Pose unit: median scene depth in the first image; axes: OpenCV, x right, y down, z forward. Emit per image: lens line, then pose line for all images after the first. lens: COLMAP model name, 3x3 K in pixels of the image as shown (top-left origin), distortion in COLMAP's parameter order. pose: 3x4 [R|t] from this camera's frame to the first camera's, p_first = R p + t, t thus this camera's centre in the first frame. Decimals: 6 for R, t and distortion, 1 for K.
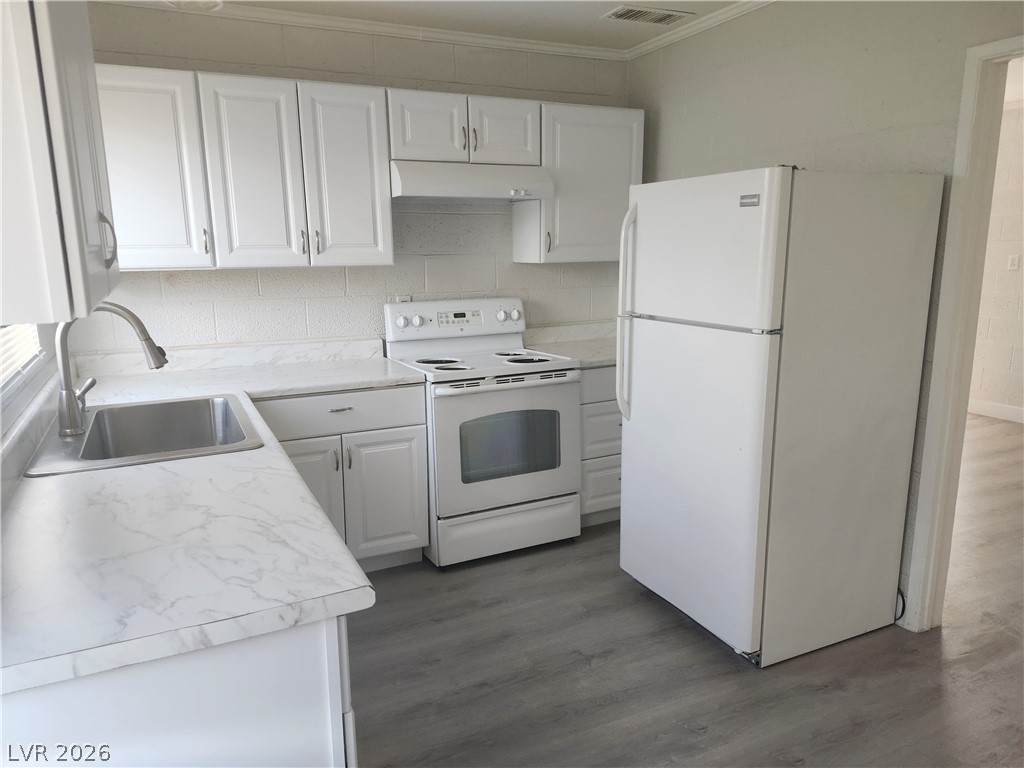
lens RADIAL K [[713.2, 0, 514.7], [0, 713.2, 382.2], [0, 0, 1]] dist [0.040868, -0.050425]
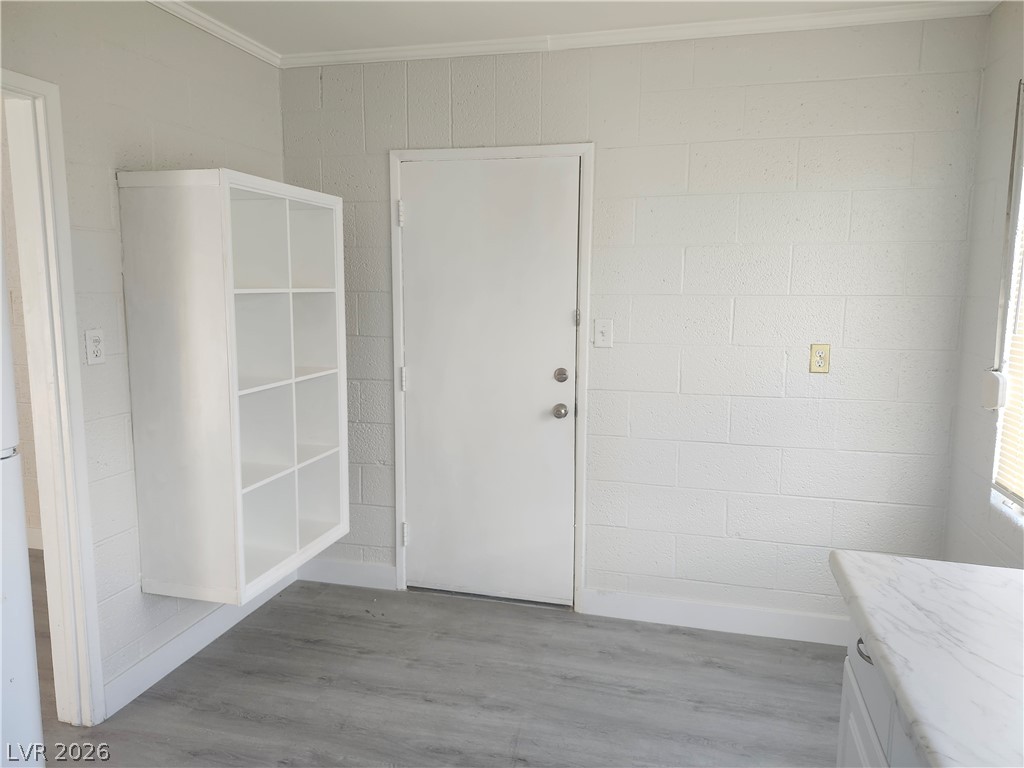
lens RADIAL K [[713.2, 0, 514.7], [0, 713.2, 382.2], [0, 0, 1]] dist [0.040868, -0.050425]
pose [[-0.761627, -0.079329, 0.643142, -0.502990], [0.131516, 0.952901, 0.273281, -0.388651], [-0.634530, 0.292722, -0.715322, 1.931049]]
